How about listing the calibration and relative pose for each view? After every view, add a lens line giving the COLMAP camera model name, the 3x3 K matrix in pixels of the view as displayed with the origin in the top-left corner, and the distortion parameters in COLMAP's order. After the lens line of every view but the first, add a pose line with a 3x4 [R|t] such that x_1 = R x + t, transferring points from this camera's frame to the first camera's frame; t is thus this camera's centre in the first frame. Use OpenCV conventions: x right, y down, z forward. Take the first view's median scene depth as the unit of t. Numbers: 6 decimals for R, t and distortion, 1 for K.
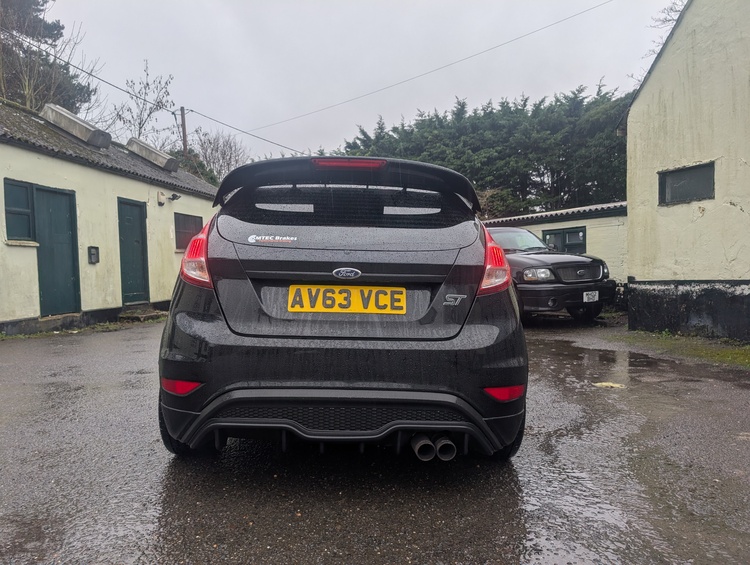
lens RADIAL K [[532.6, 0, 372.5], [0, 532.6, 282.4], [0, 0, 1]] dist [0.045977, -0.013336]
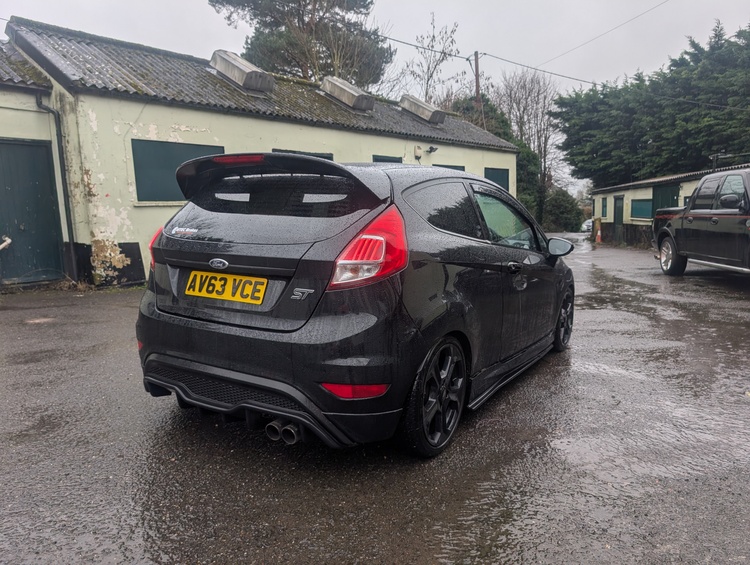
lens RADIAL K [[532.6, 0, 370.6], [0, 532.6, 283.1], [0, 0, 1]] dist [0.045977, -0.013336]
pose [[0.861247, 0.062138, -0.504374, 0.658593], [-0.009544, 0.994299, 0.106198, -0.082148], [0.508097, -0.086649, 0.856930, 0.169070]]
